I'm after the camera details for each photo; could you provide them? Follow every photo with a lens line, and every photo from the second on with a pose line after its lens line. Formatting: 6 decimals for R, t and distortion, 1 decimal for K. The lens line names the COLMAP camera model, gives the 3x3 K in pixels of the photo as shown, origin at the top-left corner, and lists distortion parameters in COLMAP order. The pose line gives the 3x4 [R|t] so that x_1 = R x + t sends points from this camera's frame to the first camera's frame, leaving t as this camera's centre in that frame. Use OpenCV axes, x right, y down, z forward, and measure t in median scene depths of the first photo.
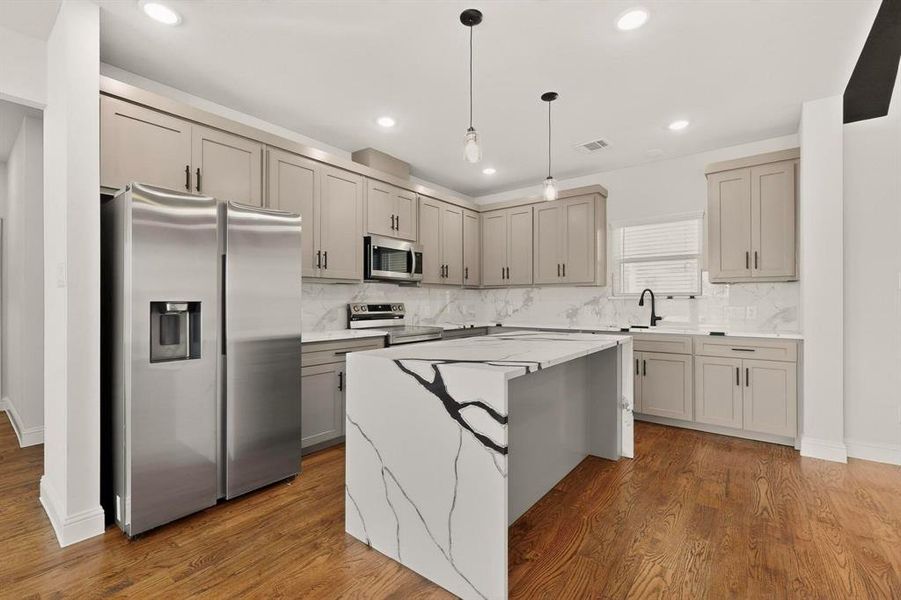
lens RADIAL K [[390.5, 0, 445.2], [0, 390.5, 300.8], [0, 0, 1]] dist [0.001942, -0.000063]
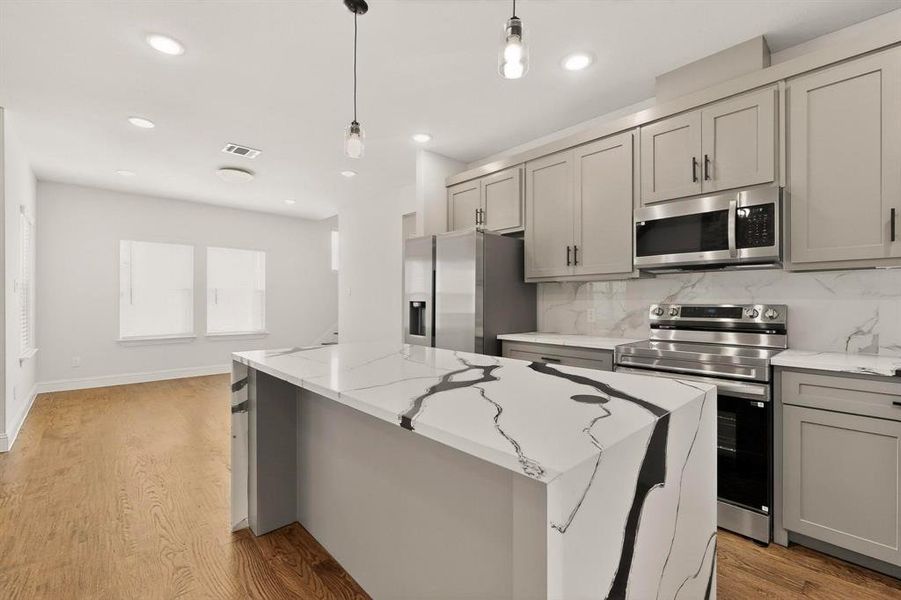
lens RADIAL K [[390.5, 0, 447.1], [0, 390.5, 300.4], [0, 0, 1]] dist [0.001942, -0.000063]
pose [[-0.161666, 0.020399, -0.986635, 0.573834], [0.010263, 0.999767, 0.018989, -0.019576], [0.986792, -0.007056, -0.161838, 0.780869]]
